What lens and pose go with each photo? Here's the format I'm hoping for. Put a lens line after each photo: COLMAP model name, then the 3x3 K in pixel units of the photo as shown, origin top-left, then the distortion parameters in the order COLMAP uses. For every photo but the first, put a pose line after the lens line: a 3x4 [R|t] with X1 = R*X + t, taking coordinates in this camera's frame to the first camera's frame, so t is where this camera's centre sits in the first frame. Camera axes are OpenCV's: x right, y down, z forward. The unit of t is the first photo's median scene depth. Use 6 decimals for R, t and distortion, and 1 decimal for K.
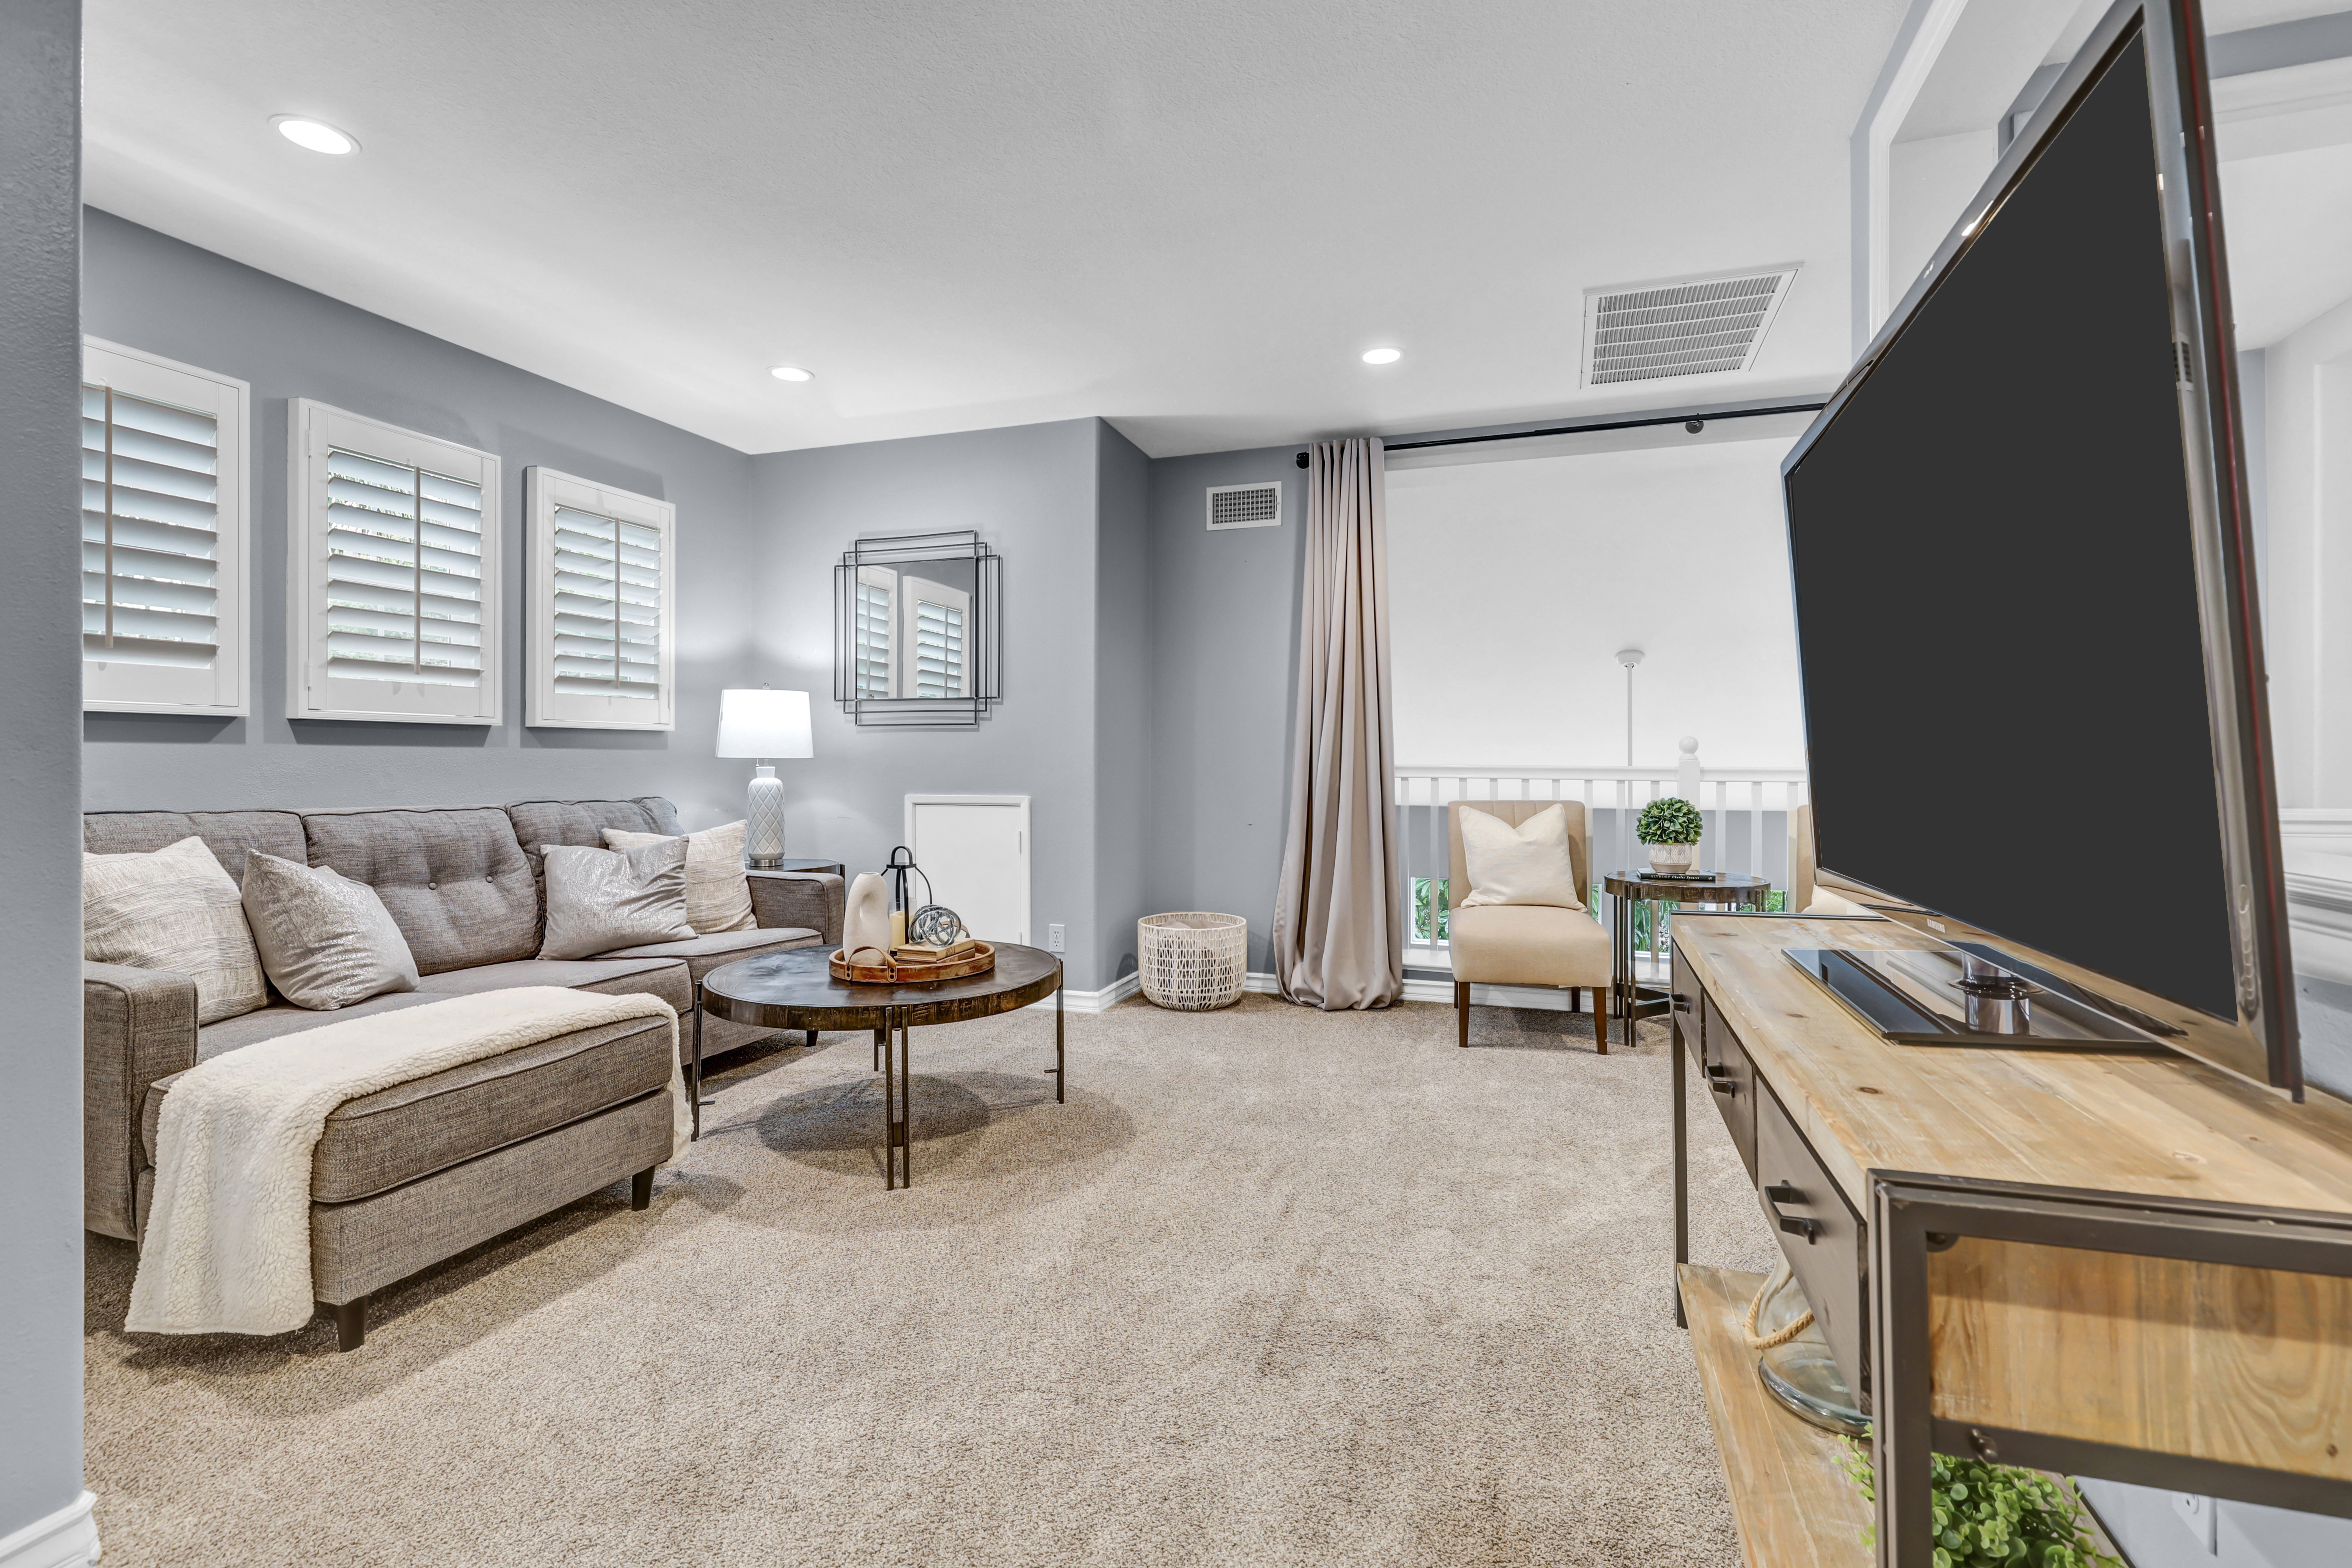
lens RADIAL K [[1067.5, 0, 1181.3], [0, 1067.5, 767.9], [0, 0, 1]] dist [-0.003233, -0.000059]
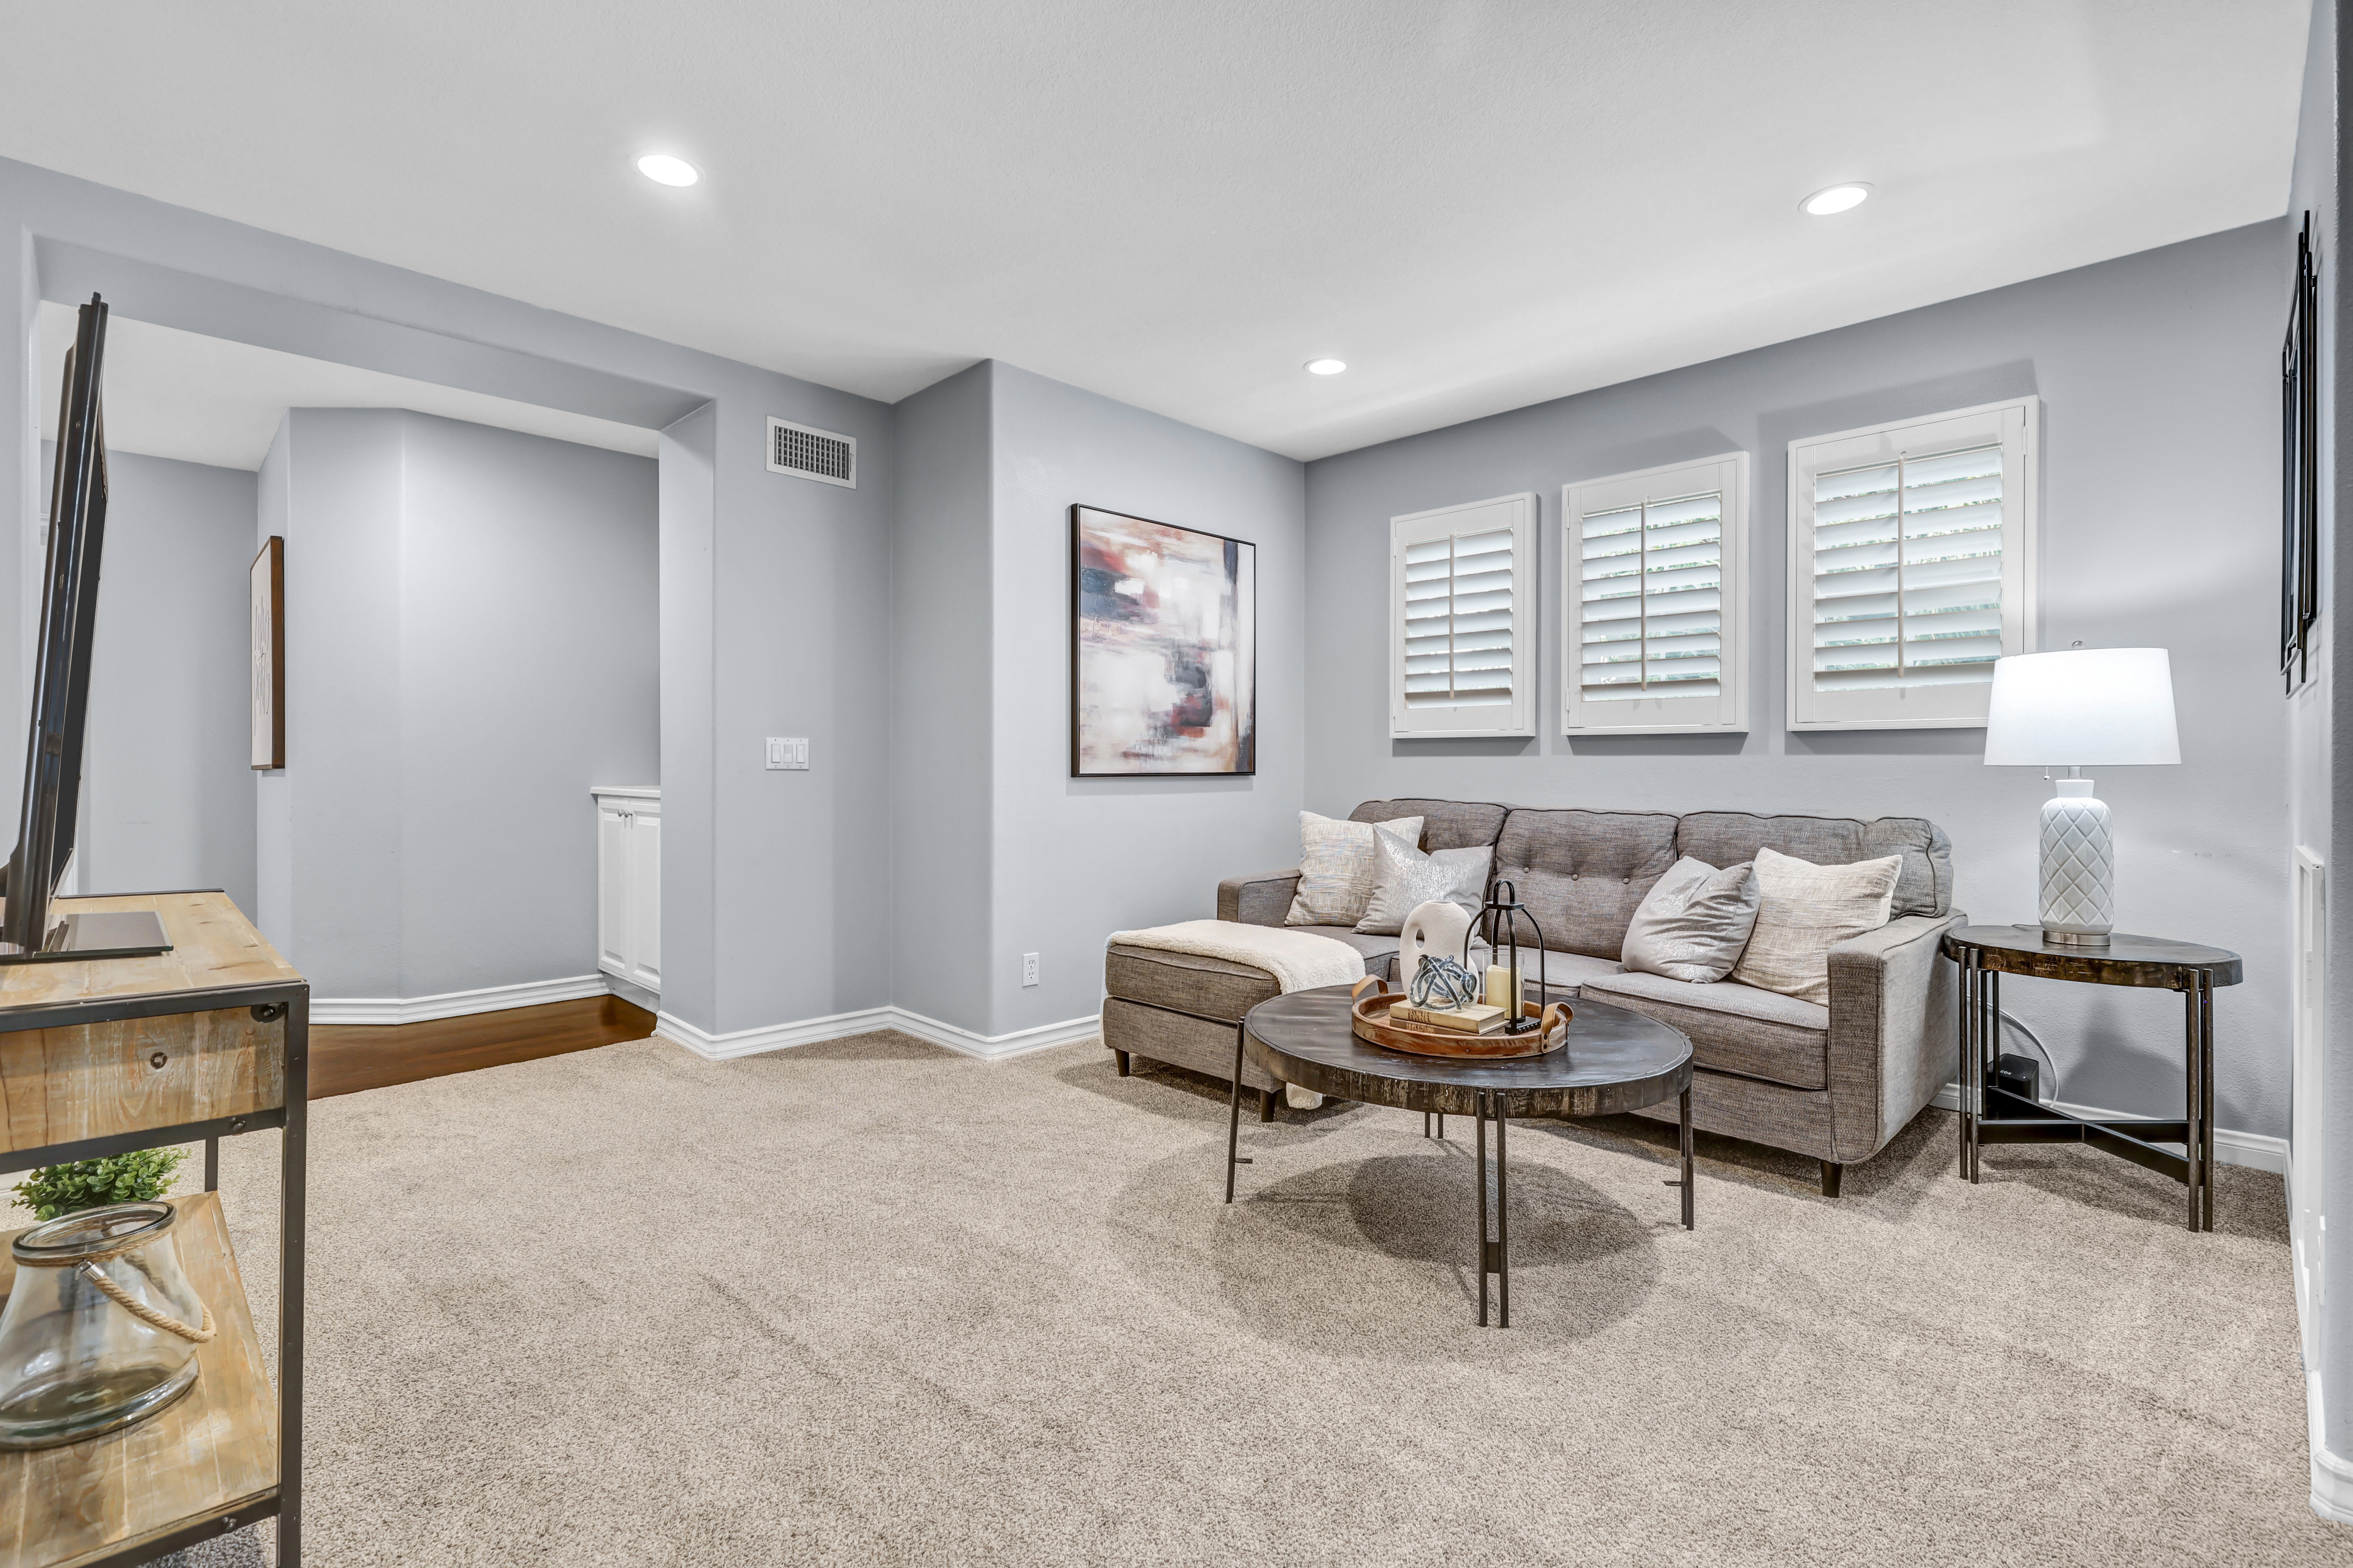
lens RADIAL K [[1067.8, 0, 1177.9], [0, 1067.8, 773.3], [0, 0, 1]] dist [-0.003233, -0.000059]
pose [[-0.435386, -0.001684, -0.900242, 0.486121], [-0.012085, 0.999919, 0.003974, -0.000511], [0.900163, 0.012610, -0.435371, 1.050327]]
